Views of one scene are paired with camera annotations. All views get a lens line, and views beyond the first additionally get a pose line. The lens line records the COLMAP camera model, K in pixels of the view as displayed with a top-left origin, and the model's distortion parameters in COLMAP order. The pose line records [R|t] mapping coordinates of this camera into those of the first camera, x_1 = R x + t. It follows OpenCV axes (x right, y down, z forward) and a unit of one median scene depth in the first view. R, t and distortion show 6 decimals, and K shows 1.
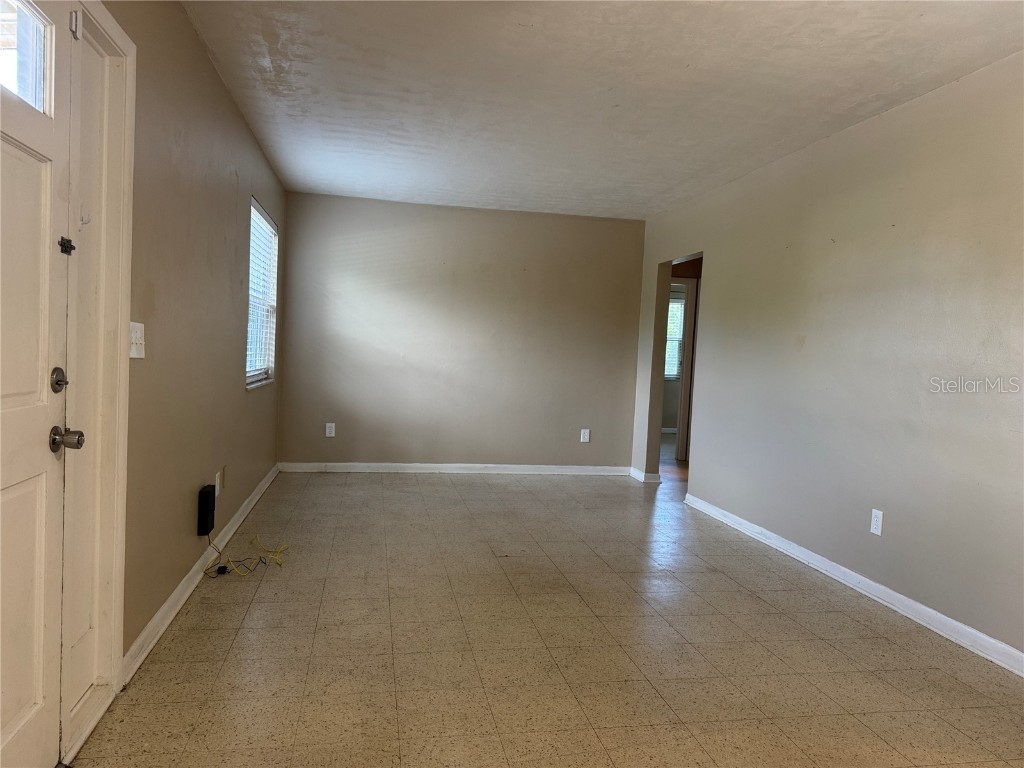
lens RADIAL K [[714.1, 0, 512.0], [0, 714.1, 384.0], [0, 0, 1]] dist [0.123821, -0.187978]
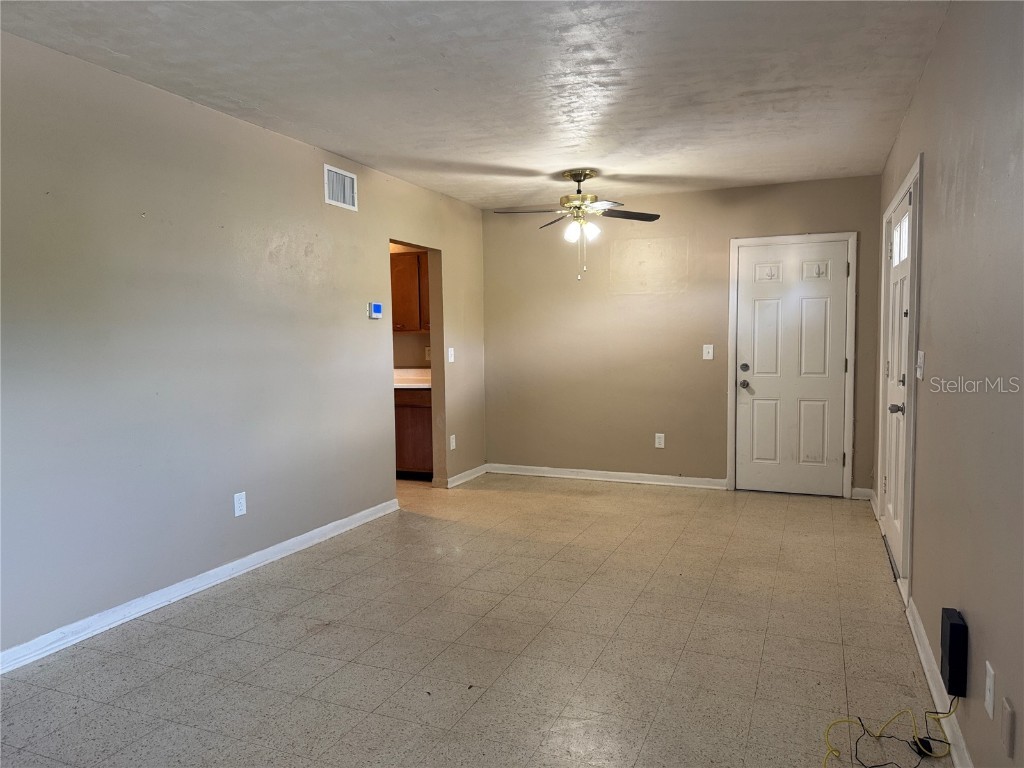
lens RADIAL K [[714.1, 0, 512.0], [0, 714.1, 384.0], [0, 0, 1]] dist [0.123821, -0.187978]
pose [[-0.828824, -0.075078, 0.554450, -0.454075], [-0.001117, 0.991176, 0.132546, -0.141595], [-0.559509, 0.109238, -0.821594, 1.769073]]
